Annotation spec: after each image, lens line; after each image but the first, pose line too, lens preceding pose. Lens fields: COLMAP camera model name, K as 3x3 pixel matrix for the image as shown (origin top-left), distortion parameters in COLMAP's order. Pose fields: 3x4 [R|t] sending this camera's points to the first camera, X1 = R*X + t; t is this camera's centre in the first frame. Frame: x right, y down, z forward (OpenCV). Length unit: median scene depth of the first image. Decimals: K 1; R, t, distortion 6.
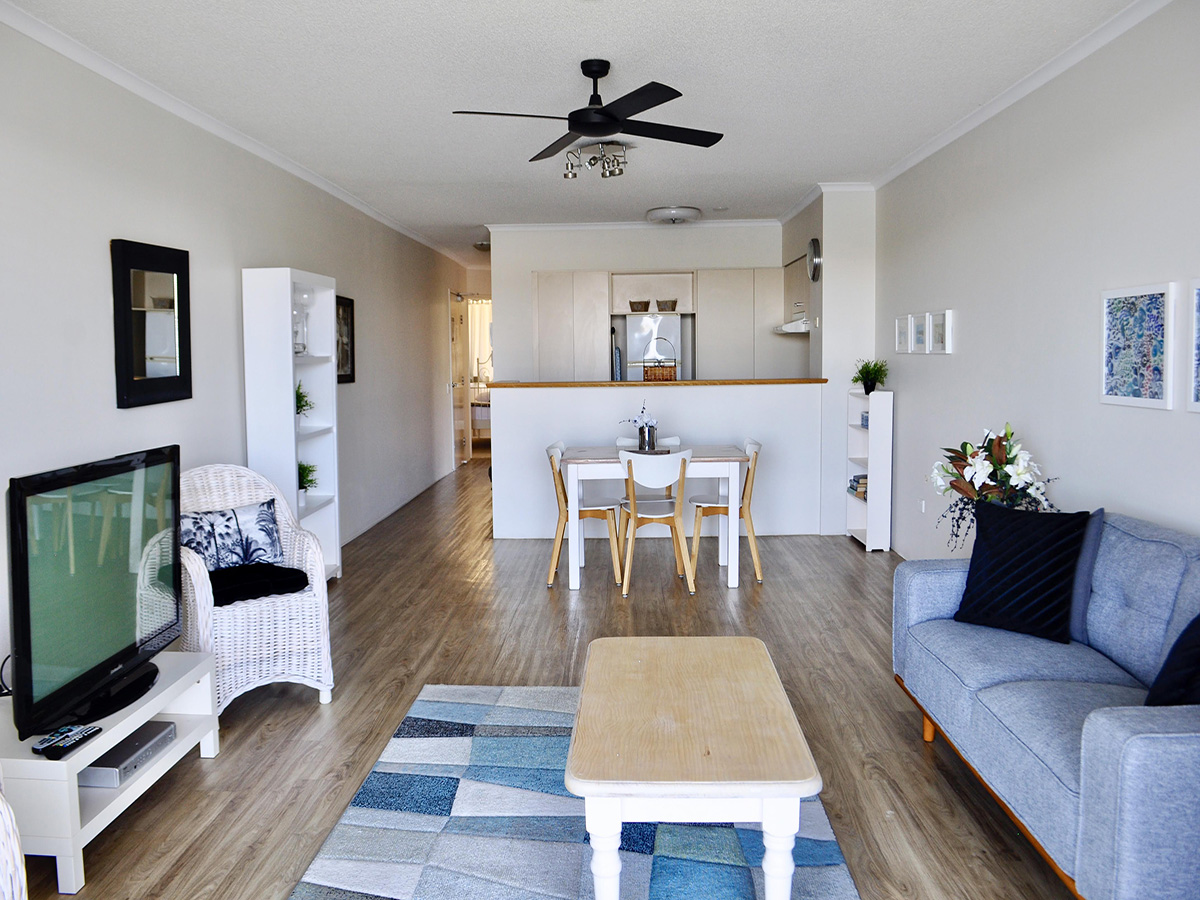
lens RADIAL K [[1044.2, 0, 600.0], [0, 1044.2, 450.0], [0, 0, 1]] dist [-0.089383, 0.018322]
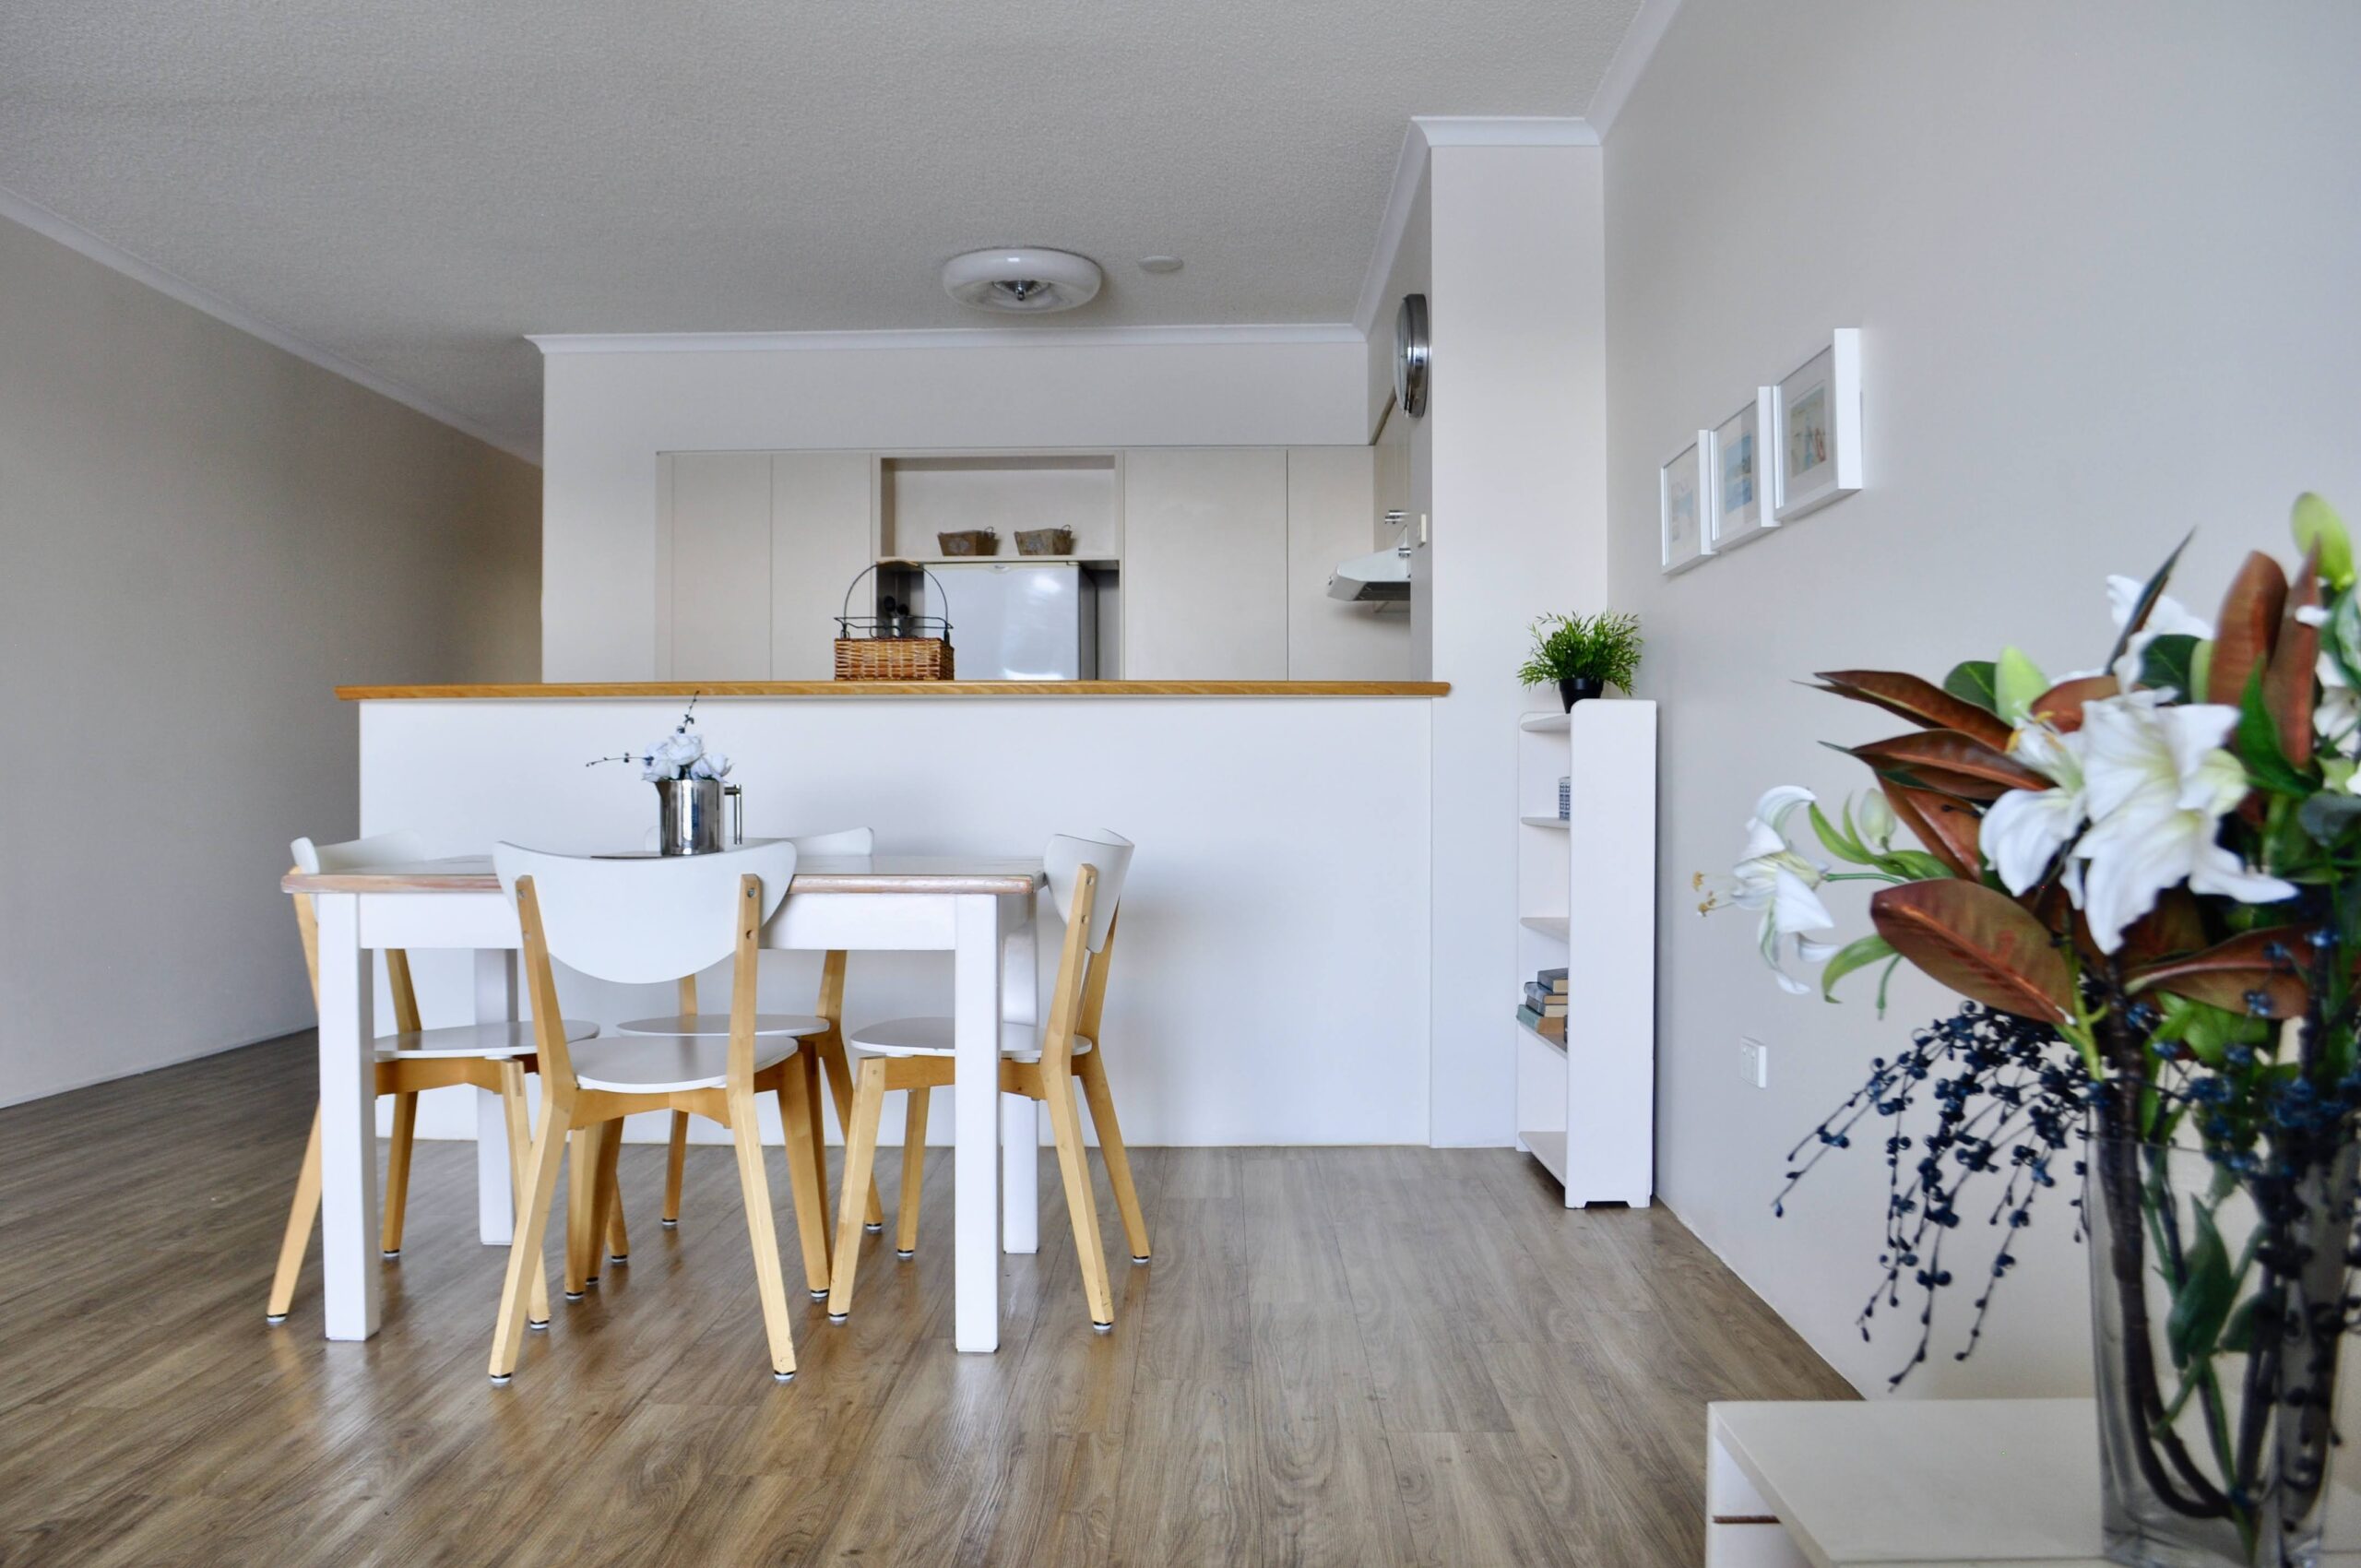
lens RADIAL K [[1819.9, 0, 1190.8], [0, 1819.9, 792.9], [0, 0, 1]] dist [-0.066240, -0.004791]
pose [[0.999099, 0.042176, -0.004723, 0.211183], [-0.042427, 0.995319, -0.086832, 0.036890], [0.001039, 0.086954, 0.996212, 0.654254]]
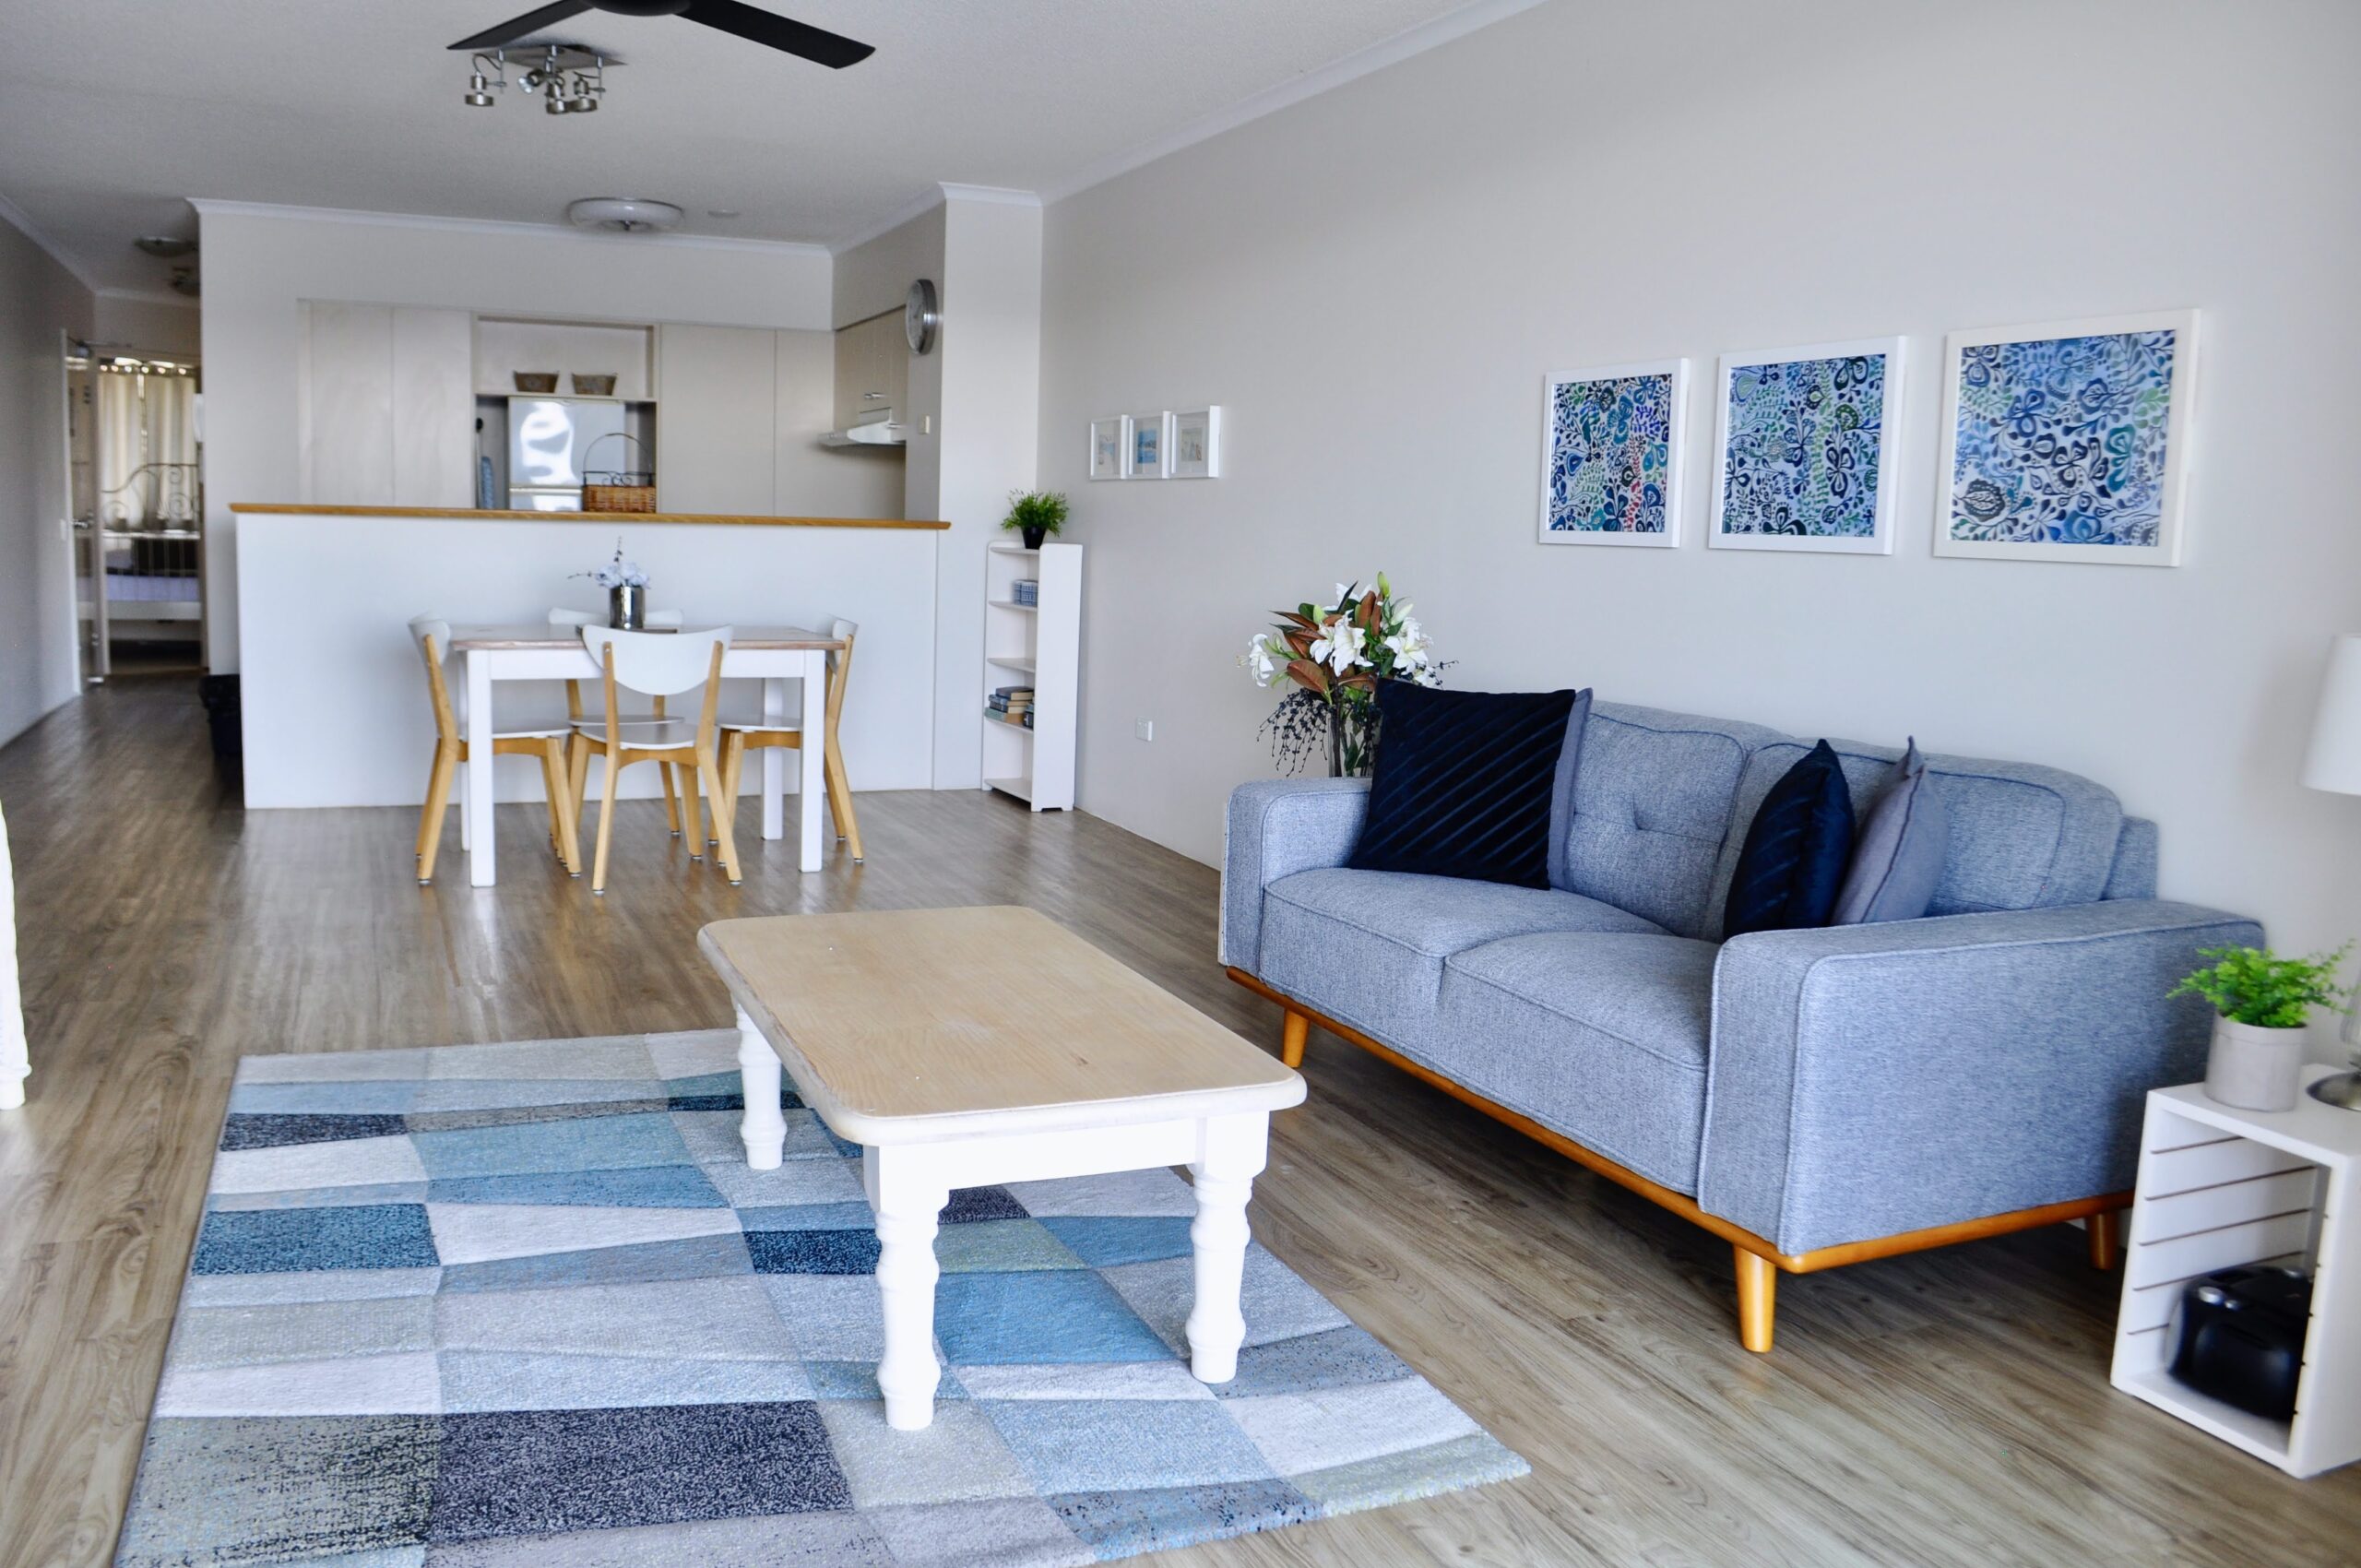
lens RADIAL K [[1819.9, 0, 1190.8], [0, 1819.9, 792.9], [0, 0, 1]] dist [-0.066240, -0.004791]
pose [[0.898572, 0.012526, 0.438647, -0.168562], [-0.035324, 0.998413, 0.043851, 0.054581], [-0.437402, -0.054898, 0.897589, 0.036871]]
